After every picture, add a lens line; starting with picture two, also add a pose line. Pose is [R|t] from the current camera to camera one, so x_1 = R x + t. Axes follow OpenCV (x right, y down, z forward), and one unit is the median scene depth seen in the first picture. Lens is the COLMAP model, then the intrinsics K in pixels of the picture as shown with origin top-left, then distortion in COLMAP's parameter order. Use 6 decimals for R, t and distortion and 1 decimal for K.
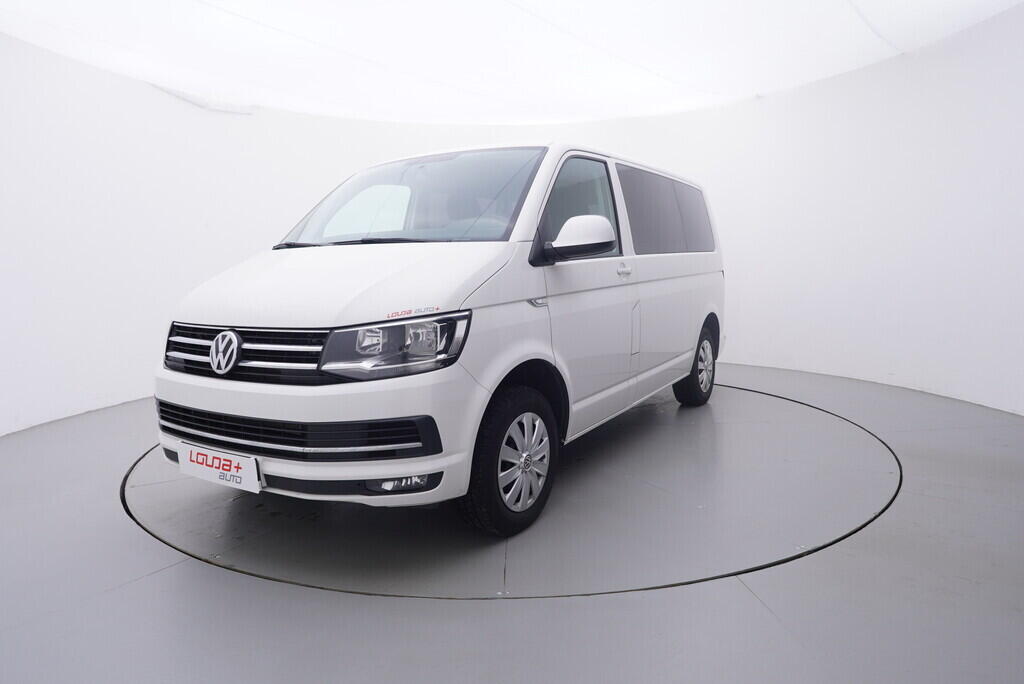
lens RADIAL K [[623.0, 0, 512.0], [0, 623.0, 342.0], [0, 0, 1]] dist [0.001667, -0.000476]
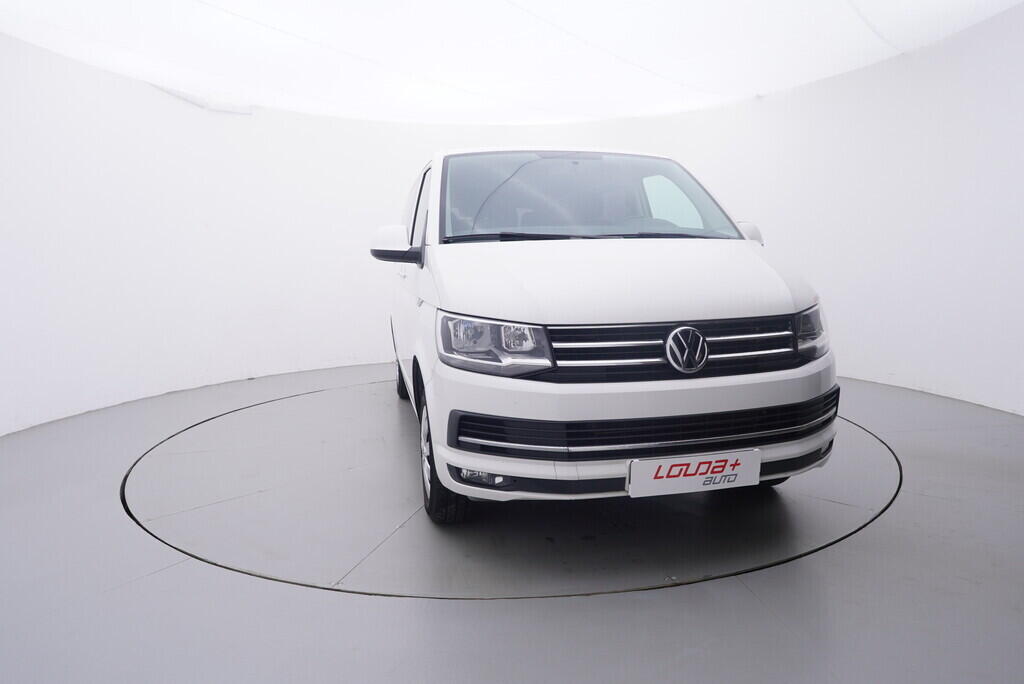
lens RADIAL K [[623.0, 0, 512.0], [0, 623.0, 342.0], [0, 0, 1]] dist [0.001667, -0.000476]
pose [[0.999993, 0.003657, 0.000810, -0.409561], [-0.003659, 0.999991, 0.001907, 0.003498], [-0.000803, -0.001910, 0.999998, 0.026244]]
